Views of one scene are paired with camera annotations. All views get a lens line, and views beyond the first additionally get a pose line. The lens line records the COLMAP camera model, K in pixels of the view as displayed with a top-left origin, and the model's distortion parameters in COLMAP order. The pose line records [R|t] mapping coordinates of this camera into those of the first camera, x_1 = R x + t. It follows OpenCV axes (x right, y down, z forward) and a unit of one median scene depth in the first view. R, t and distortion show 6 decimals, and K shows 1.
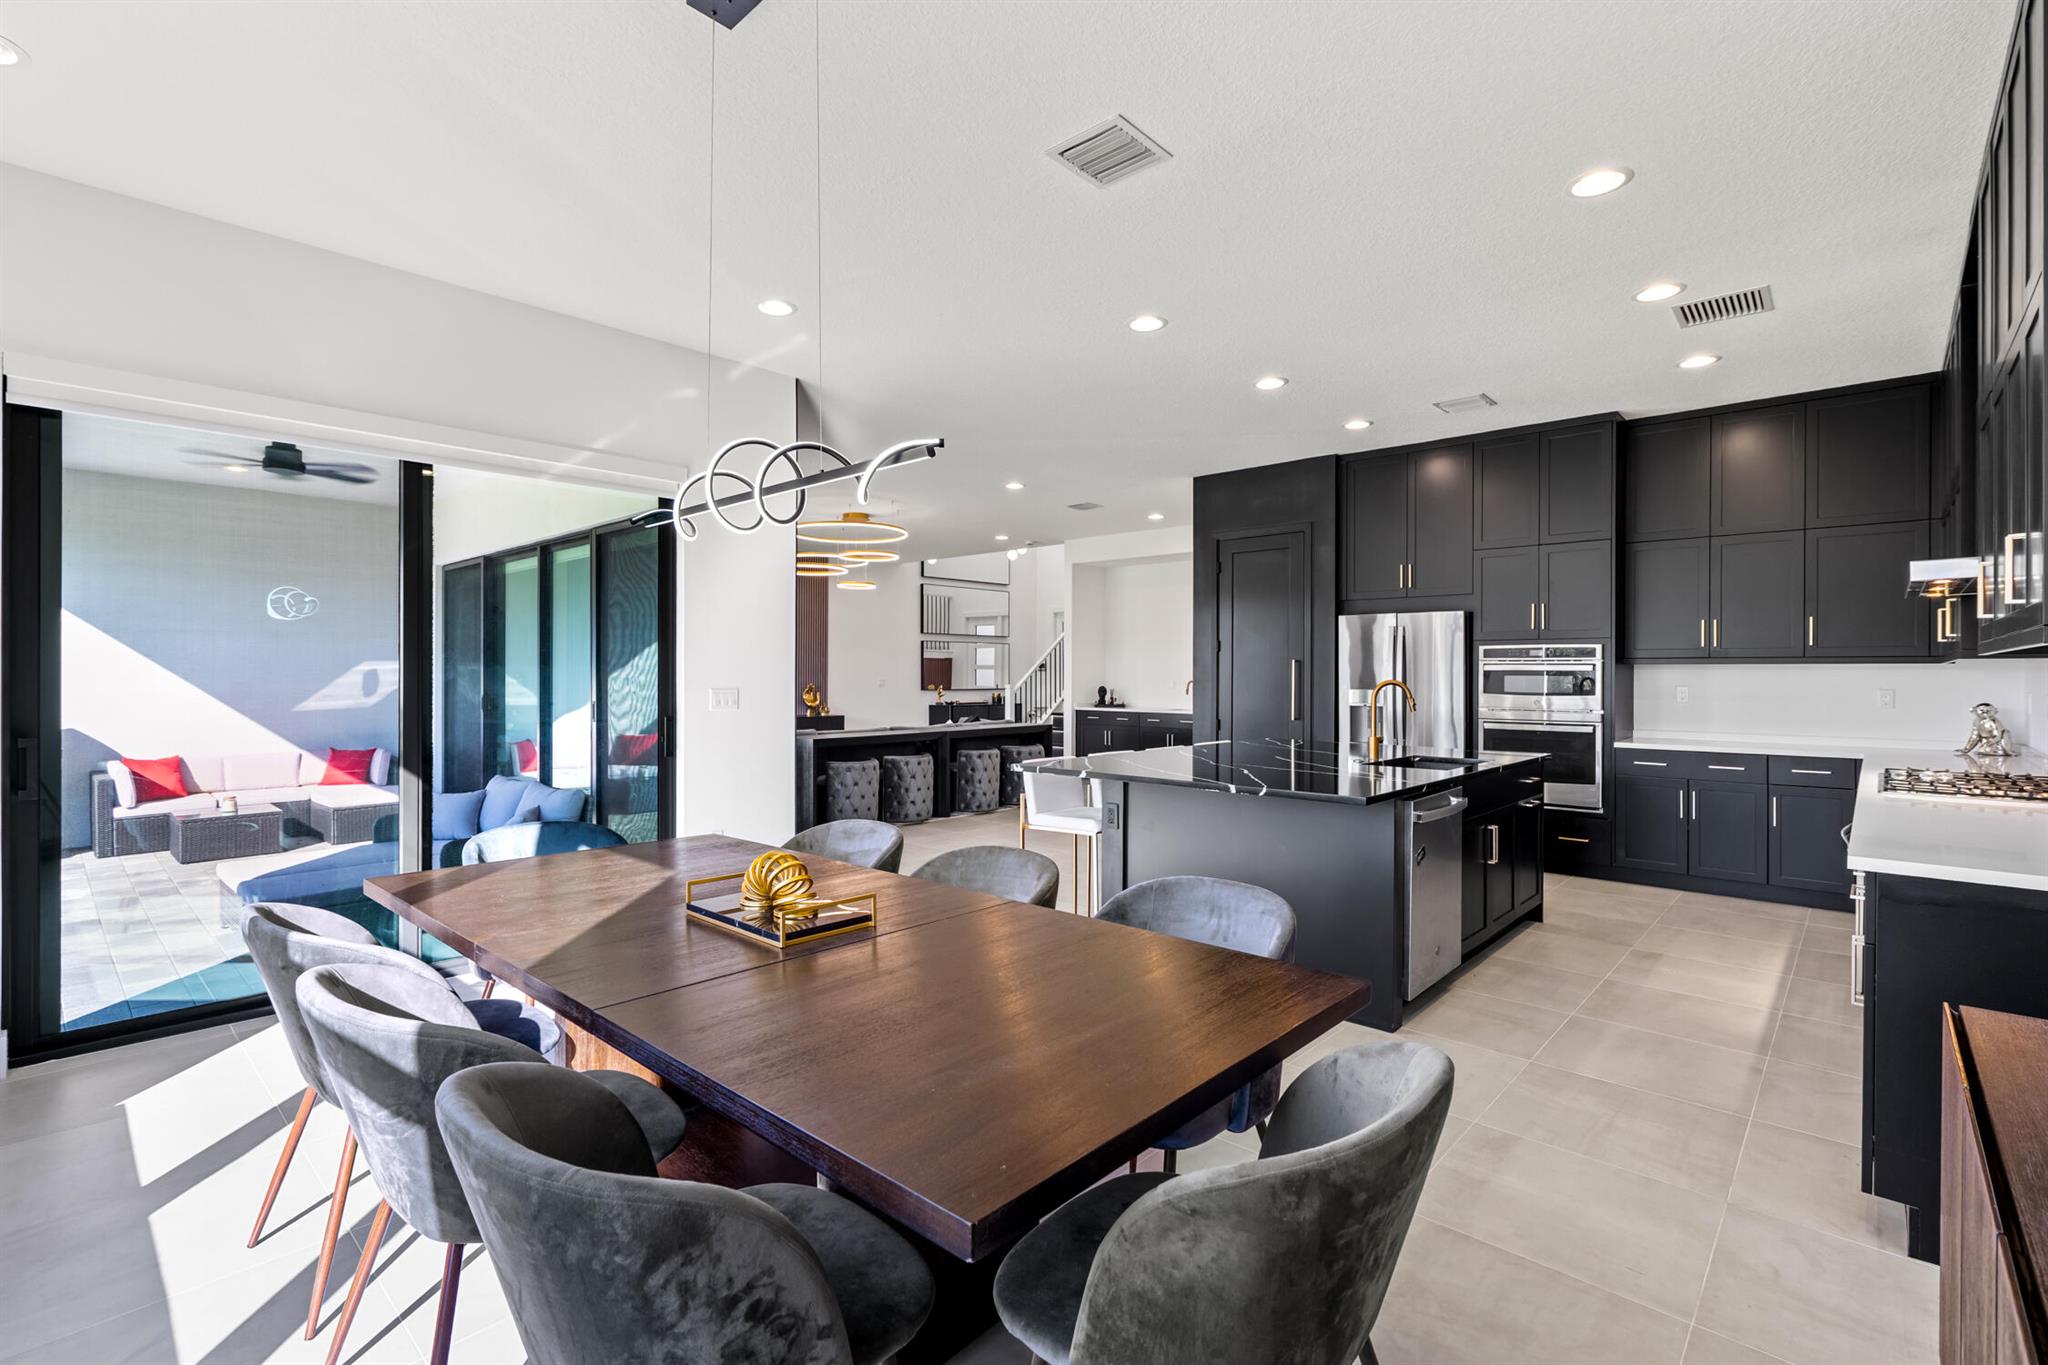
lens RADIAL K [[930.1, 0, 1056.3], [0, 930.1, 674.3], [0, 0, 1]] dist [0.005310, 0.000363]
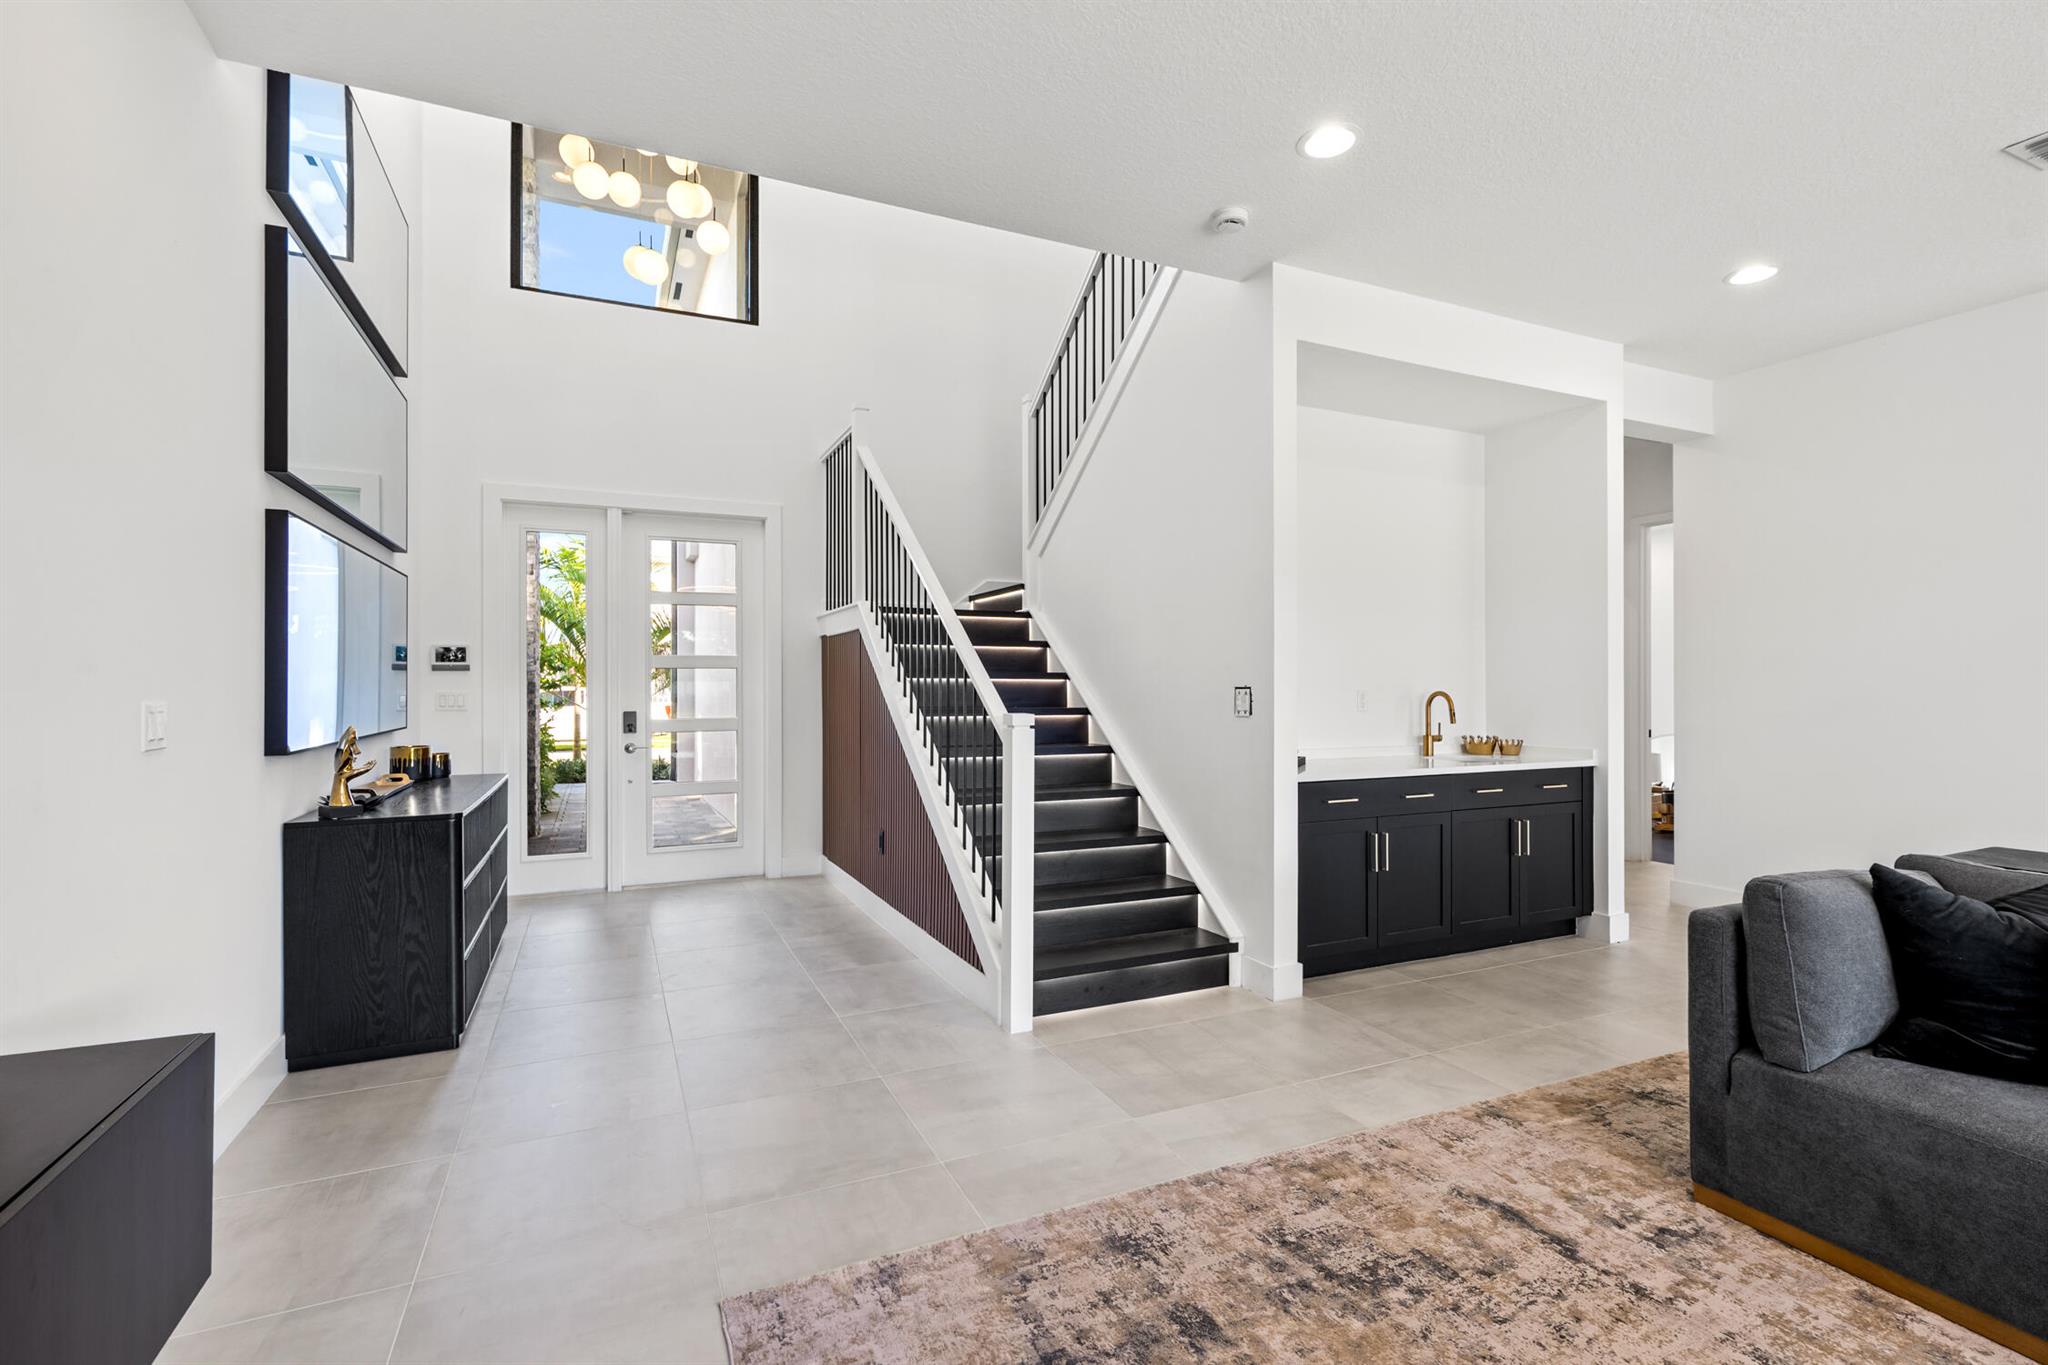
lens RADIAL K [[922.6, 0, 1020.0], [0, 922.6, 678.1], [0, 0, 1]] dist [-0.002615, 0.000499]
pose [[0.422935, 0.005011, 0.906146, -0.532852], [0.001075, 0.999981, -0.006032, 0.004550], [-0.906159, 0.003525, 0.422922, 1.592608]]
